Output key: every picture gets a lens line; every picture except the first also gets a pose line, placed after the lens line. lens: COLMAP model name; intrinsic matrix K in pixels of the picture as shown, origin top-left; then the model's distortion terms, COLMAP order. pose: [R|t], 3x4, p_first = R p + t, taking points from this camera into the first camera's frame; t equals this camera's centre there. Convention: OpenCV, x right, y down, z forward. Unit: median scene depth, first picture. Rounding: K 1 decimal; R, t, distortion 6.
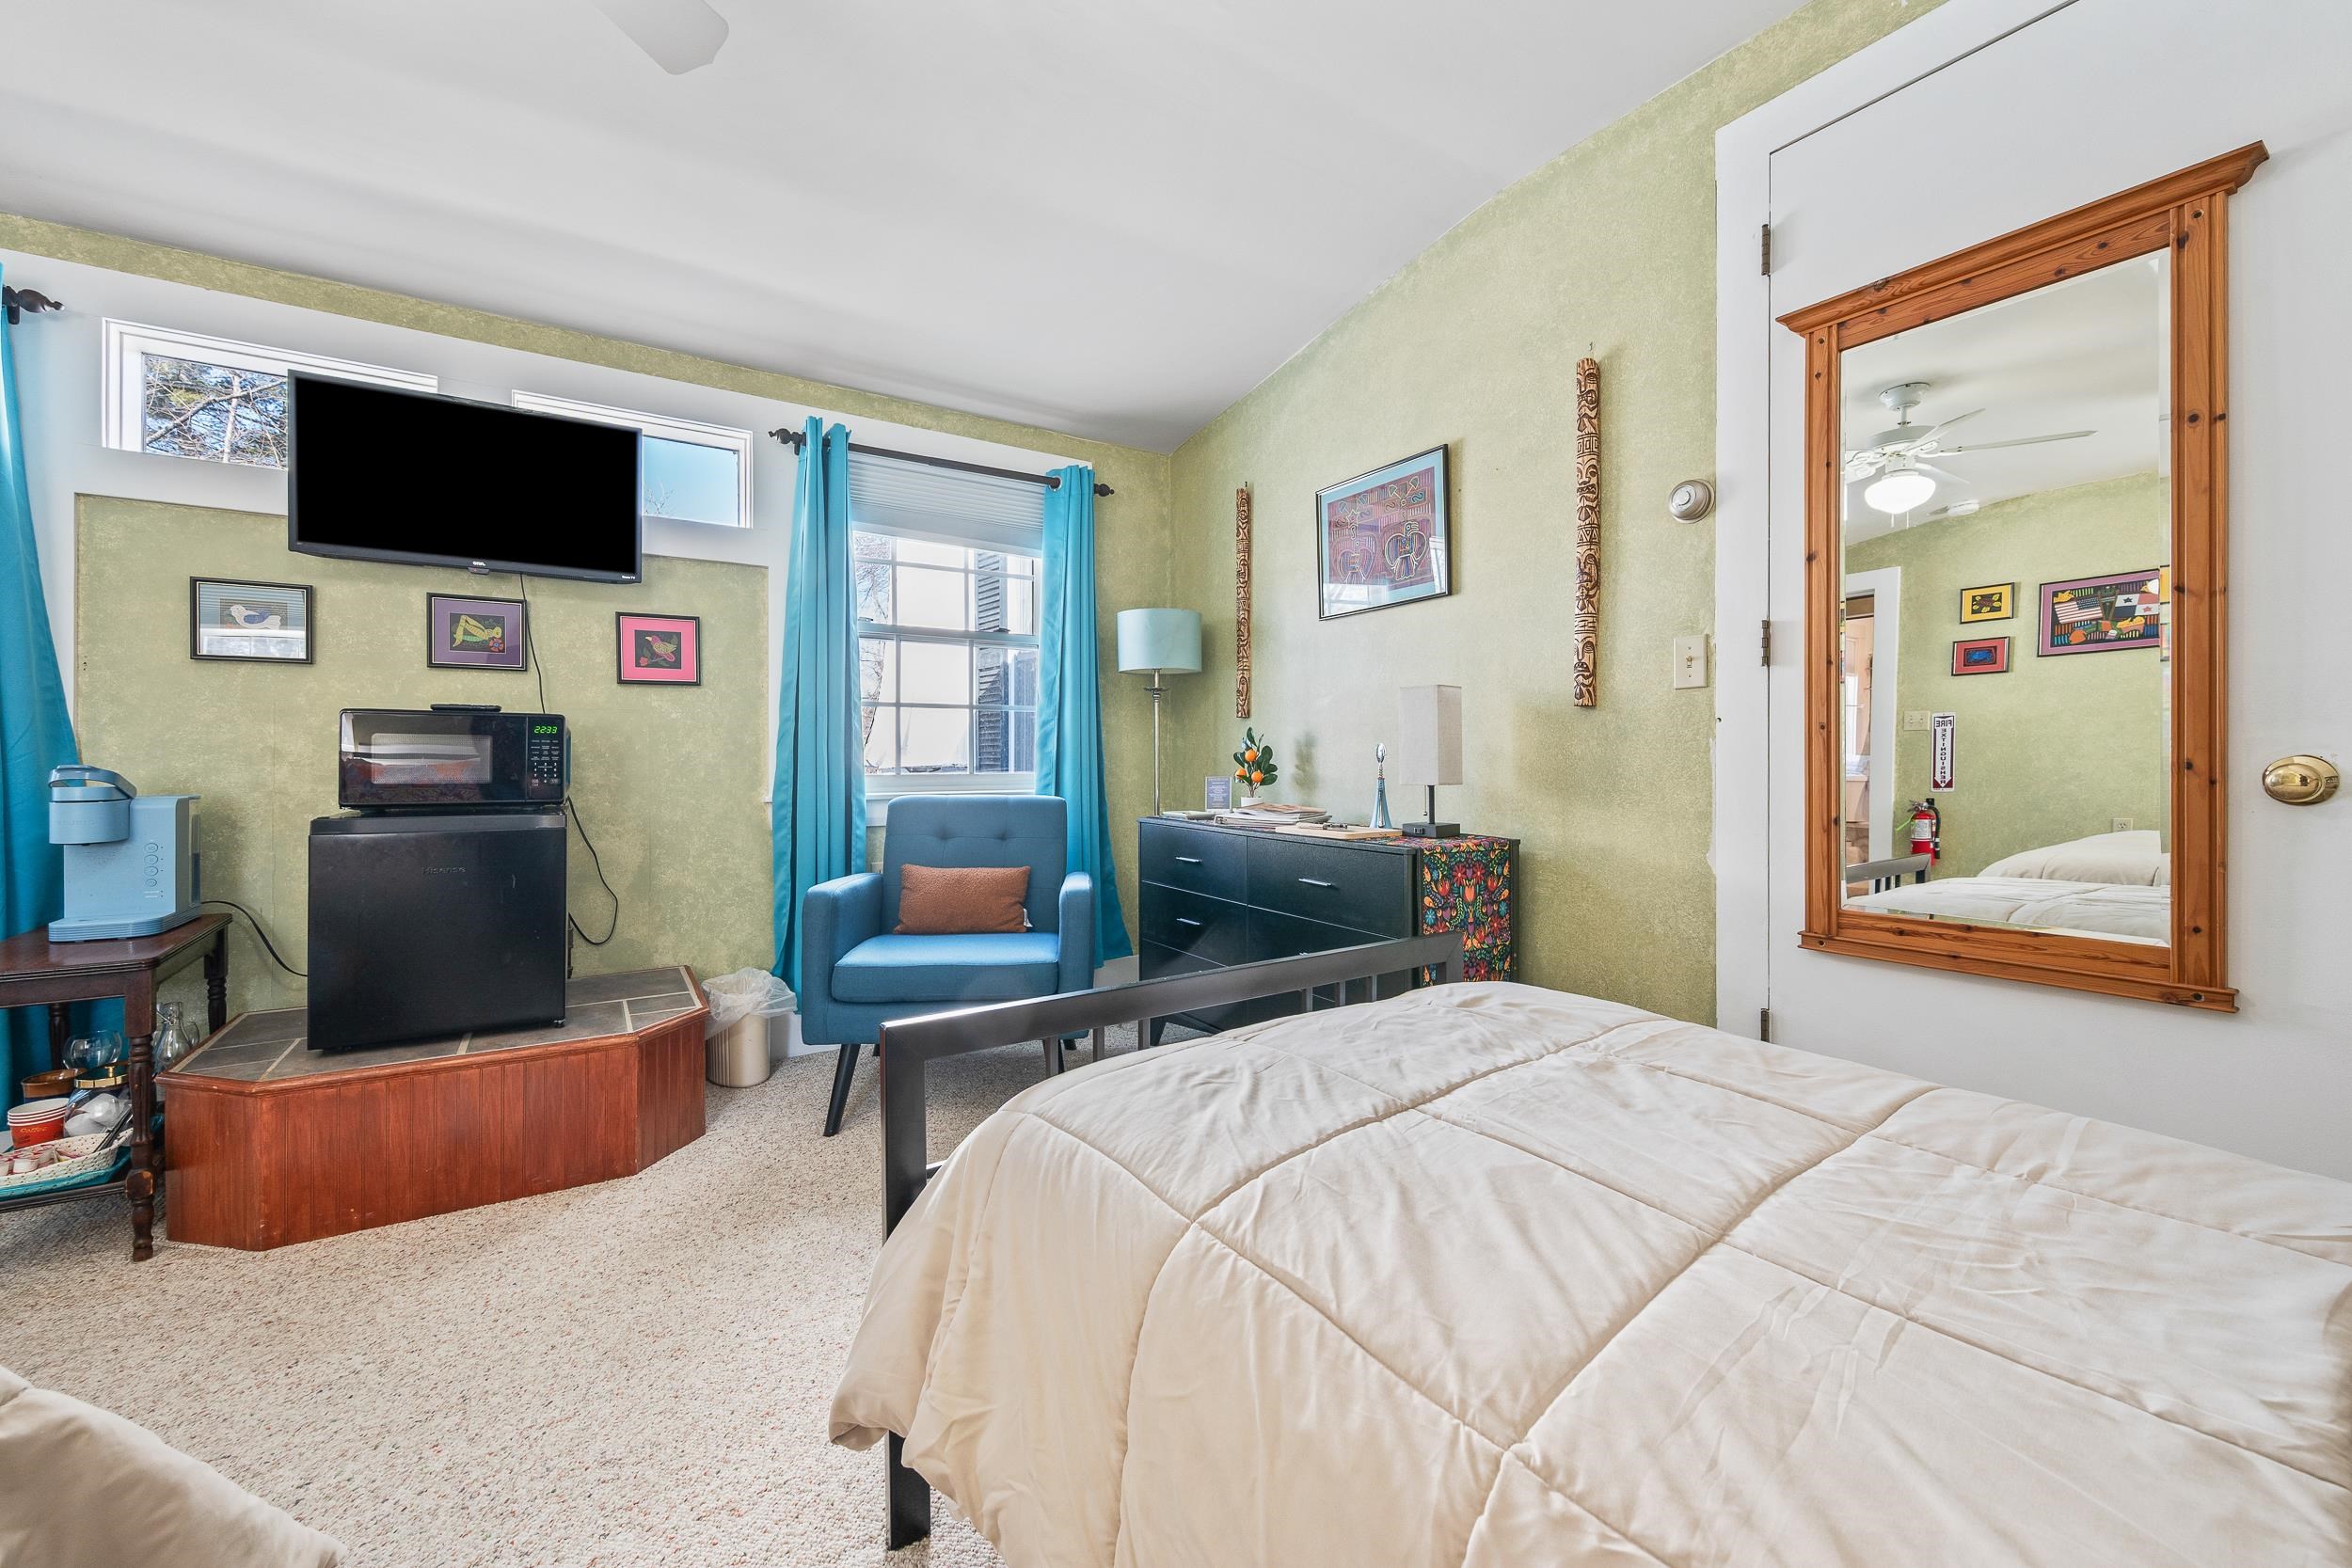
lens RADIAL K [[928.4, 0, 1174.6], [0, 928.4, 756.3], [0, 0, 1]] dist [-0.000374, -0.000129]
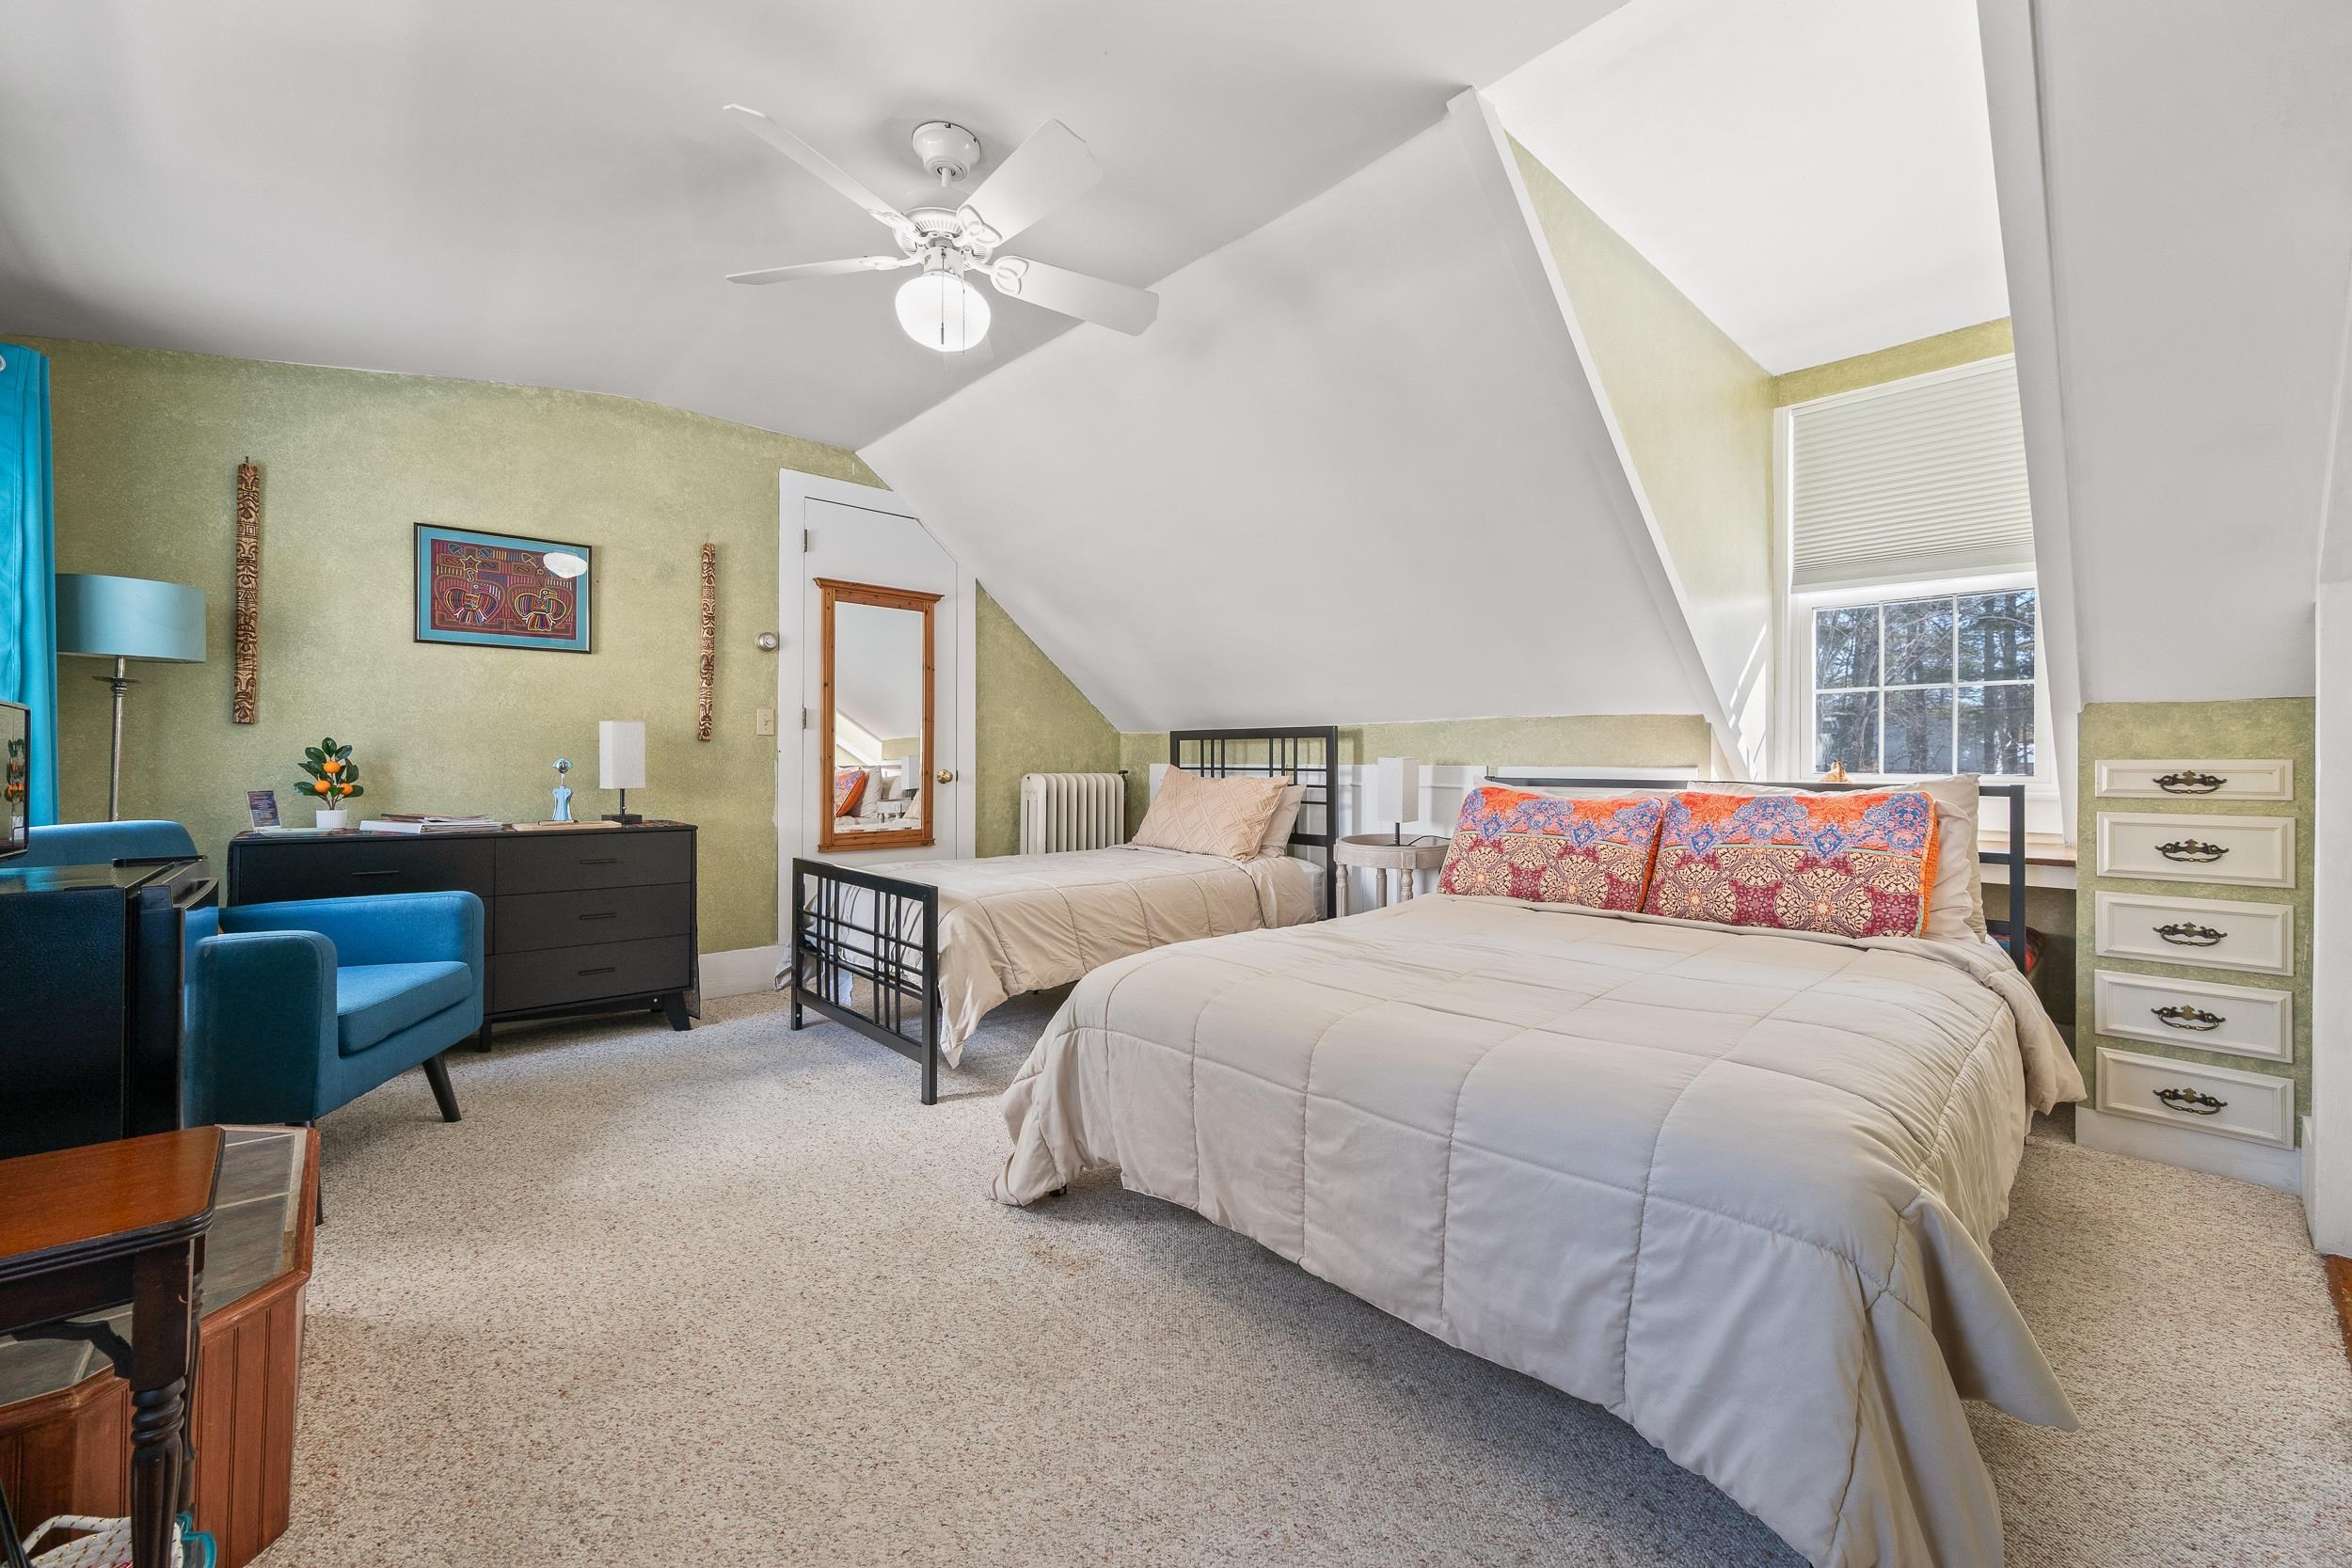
lens RADIAL K [[960.3, 0, 1176.0], [0, 960.3, 784.0], [0, 0, 1]] dist [-0.000136, -0.000058]
pose [[-0.168230, -0.014901, 0.985635, -1.647425], [-0.003508, 0.999888, 0.014518, -0.000546], [-0.985742, -0.001016, -0.168263, 0.474024]]
